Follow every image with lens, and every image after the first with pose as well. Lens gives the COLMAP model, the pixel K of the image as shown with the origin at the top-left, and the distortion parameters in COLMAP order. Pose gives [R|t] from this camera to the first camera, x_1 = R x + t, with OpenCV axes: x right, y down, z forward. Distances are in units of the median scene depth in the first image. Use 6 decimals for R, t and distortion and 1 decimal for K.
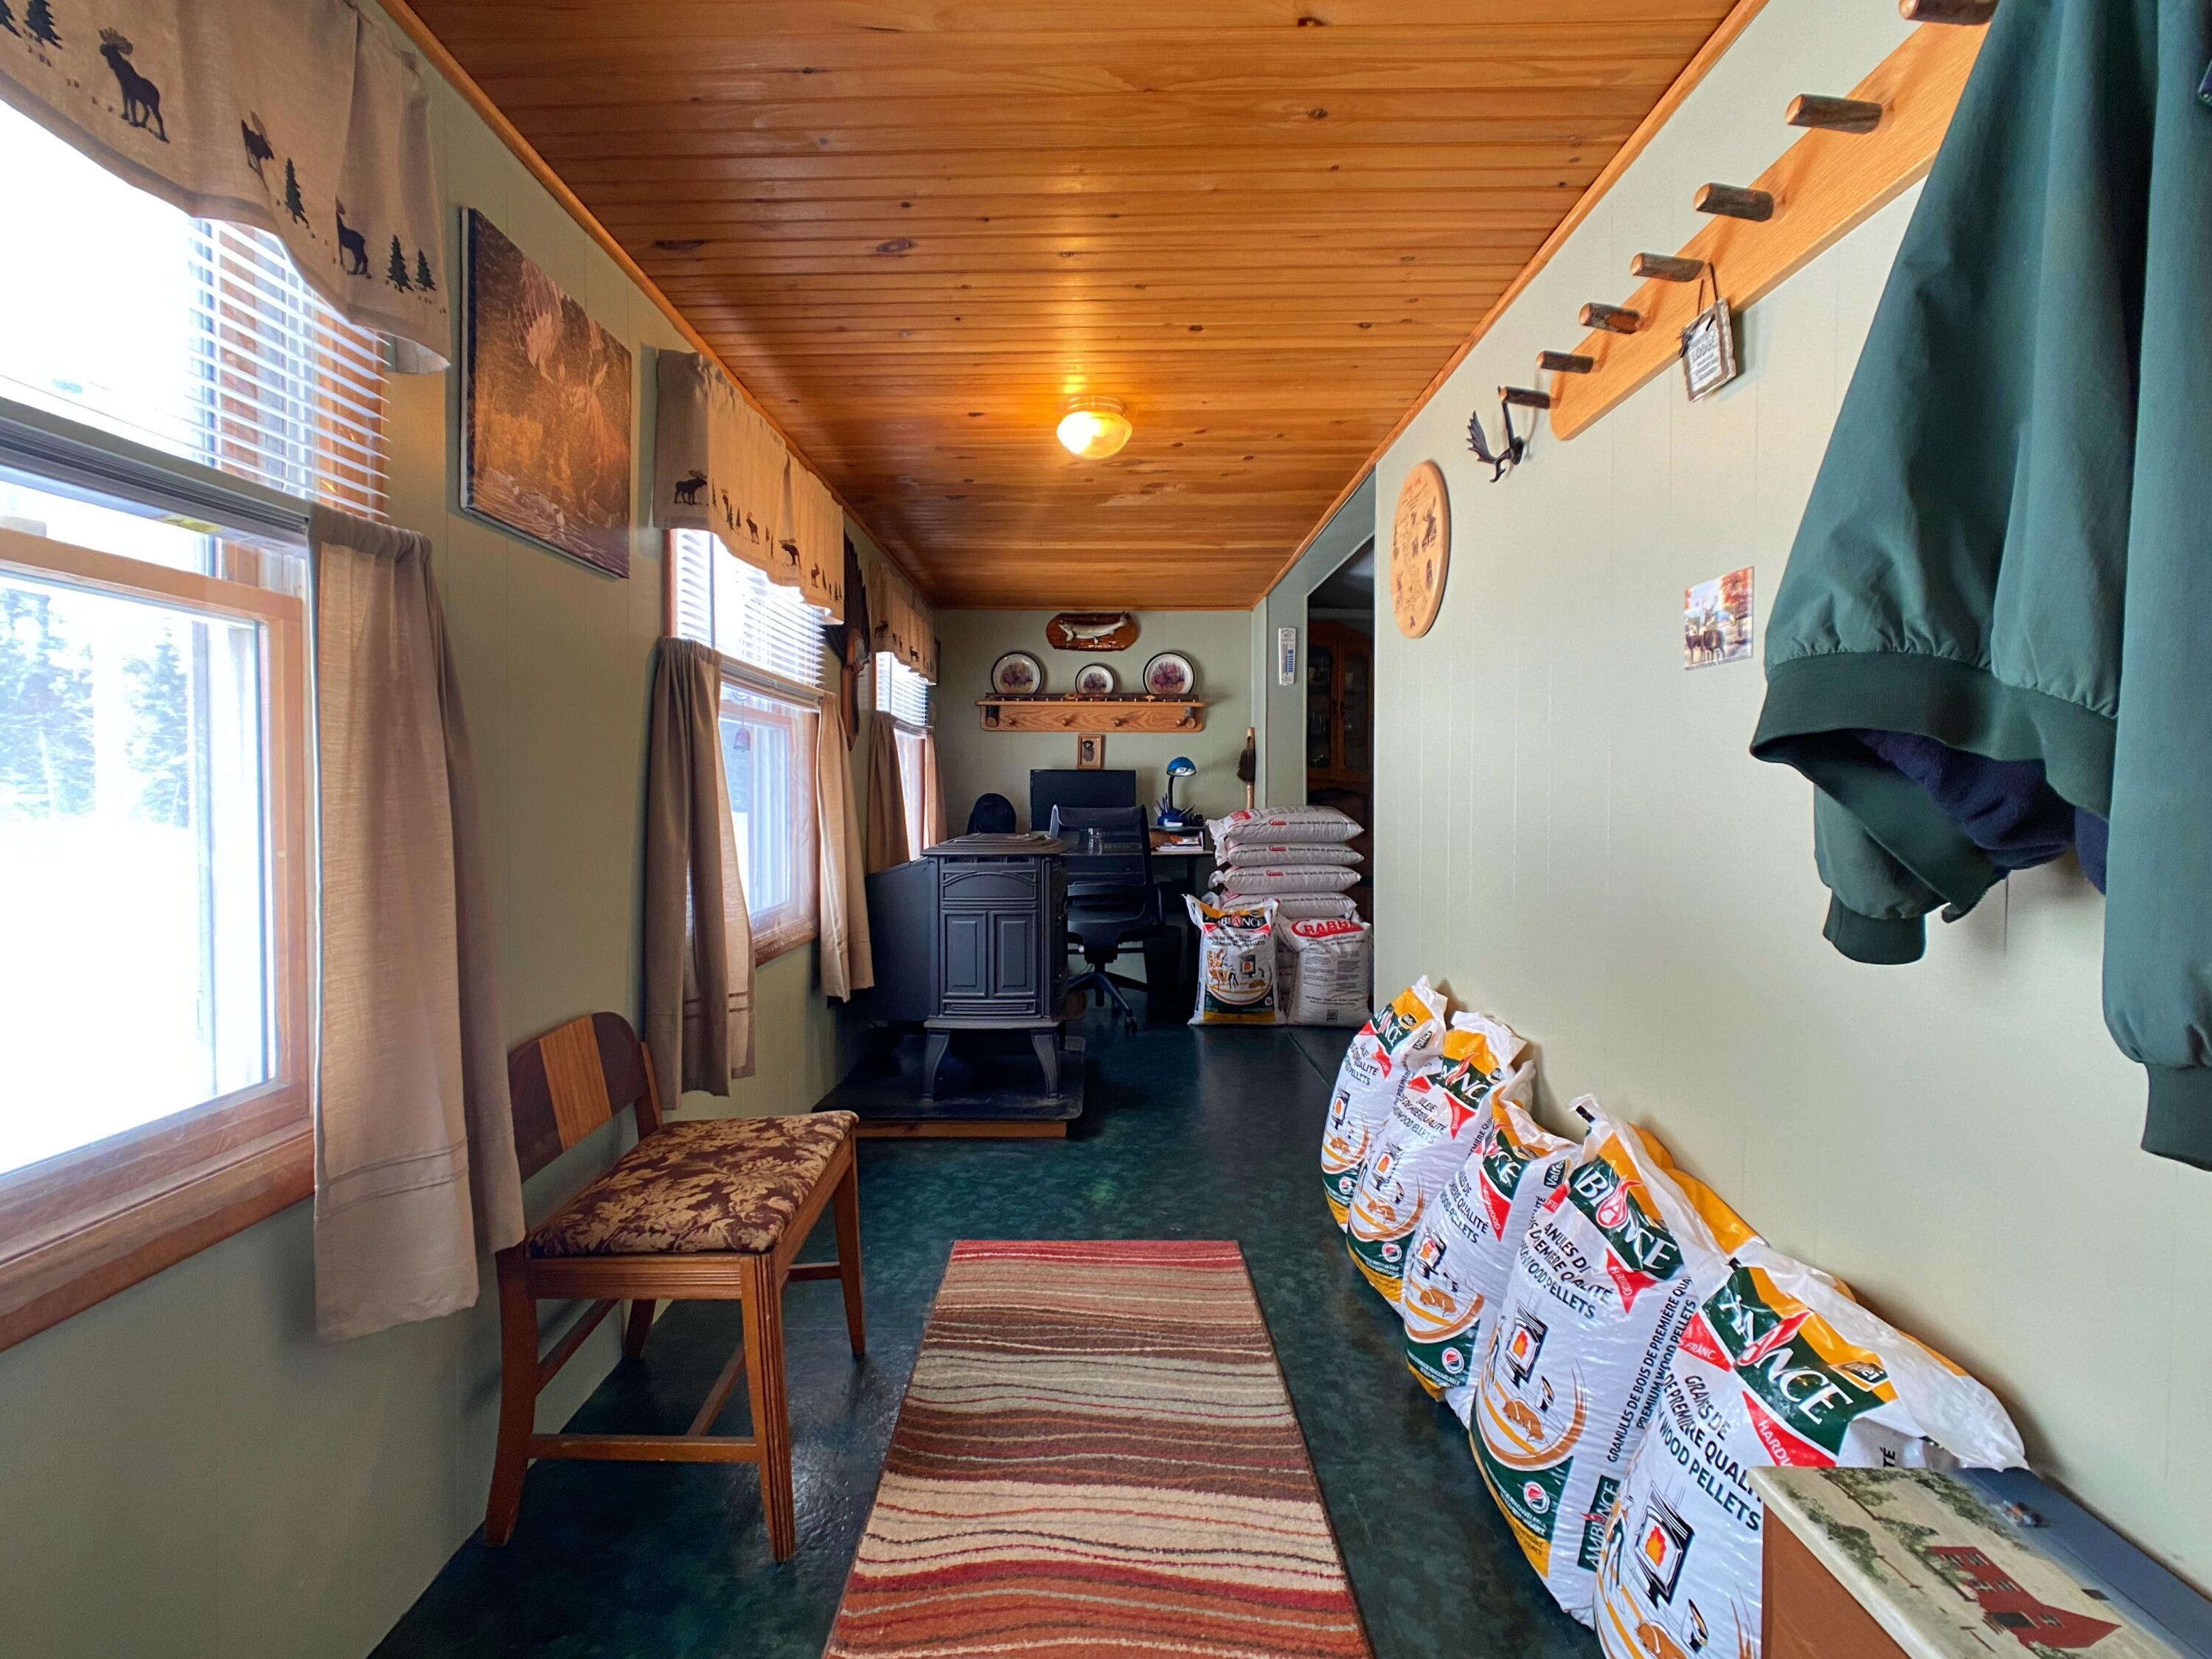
lens RADIAL K [[1068.0, 0, 1107.3], [0, 1068.0, 828.1], [0, 0, 1]] dist [-0.020797, -0.000431]
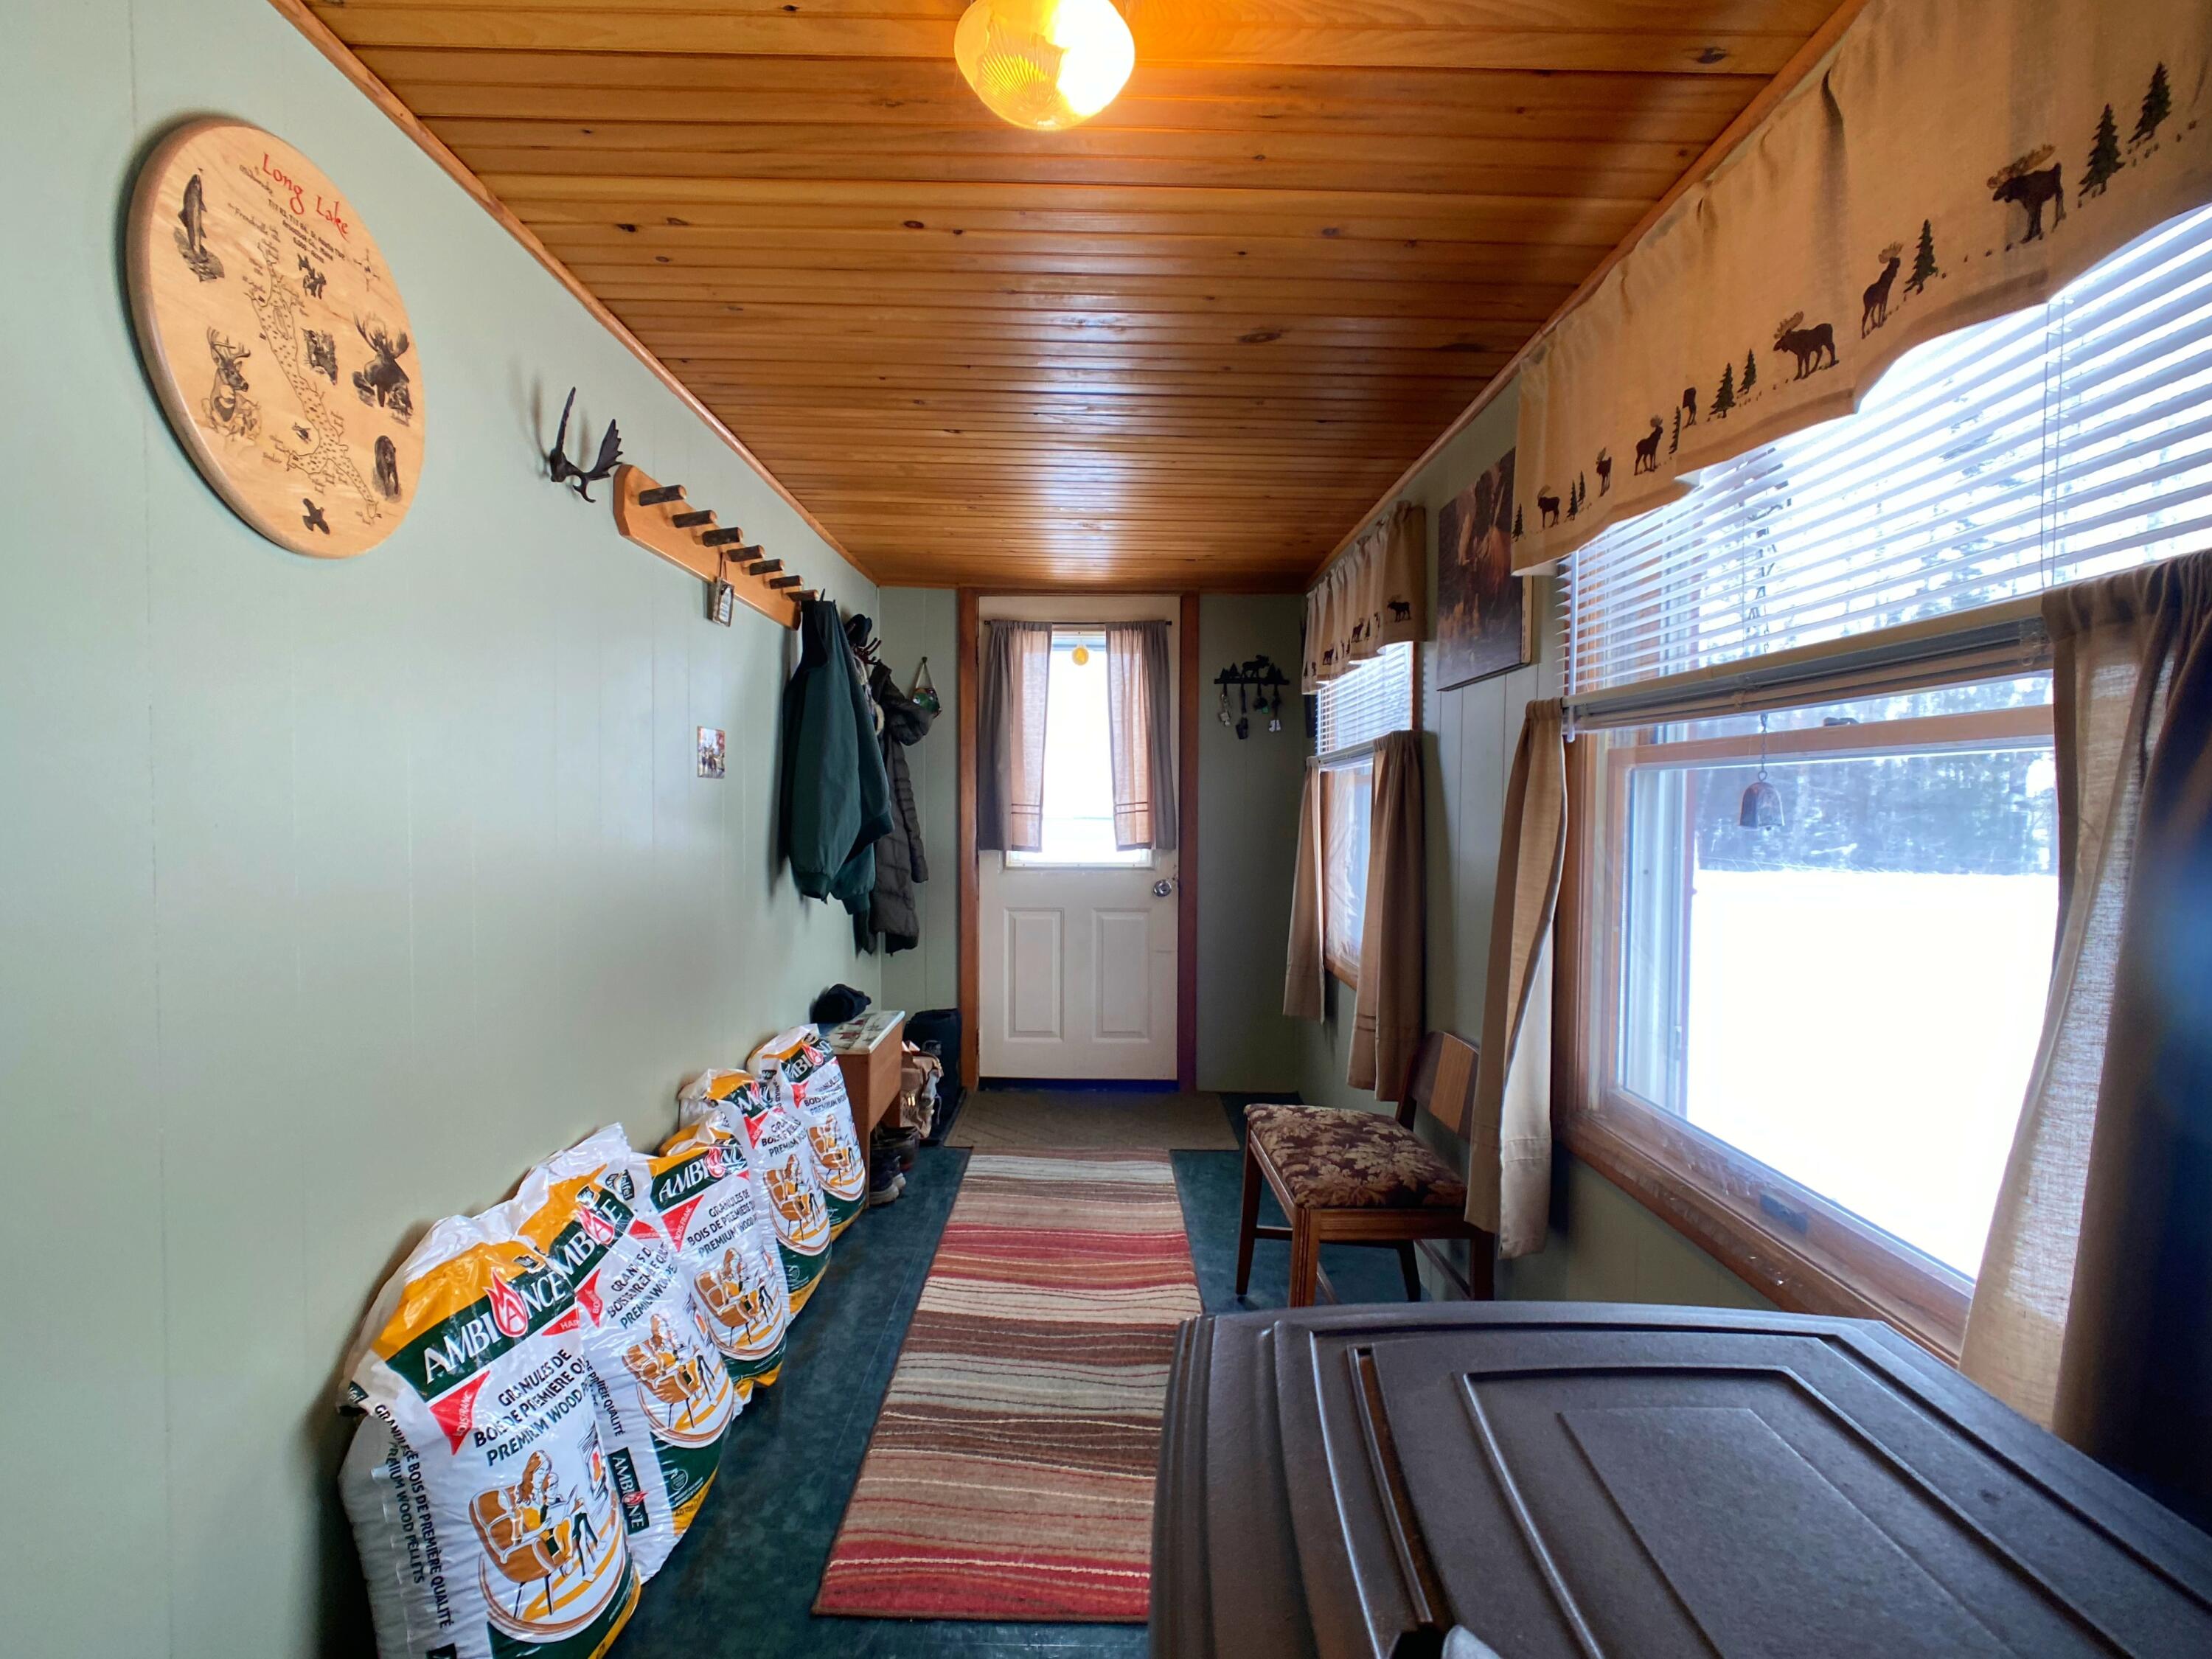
lens RADIAL K [[1068.0, 0, 1103.2], [0, 1068.0, 823.7], [0, 0, 1]] dist [-0.020797, -0.000431]
pose [[-0.999949, -0.010060, 0.000473, -0.058166], [-0.010009, 0.997905, 0.063914, -0.153128], [-0.001115, 0.063906, -0.997955, 2.160129]]
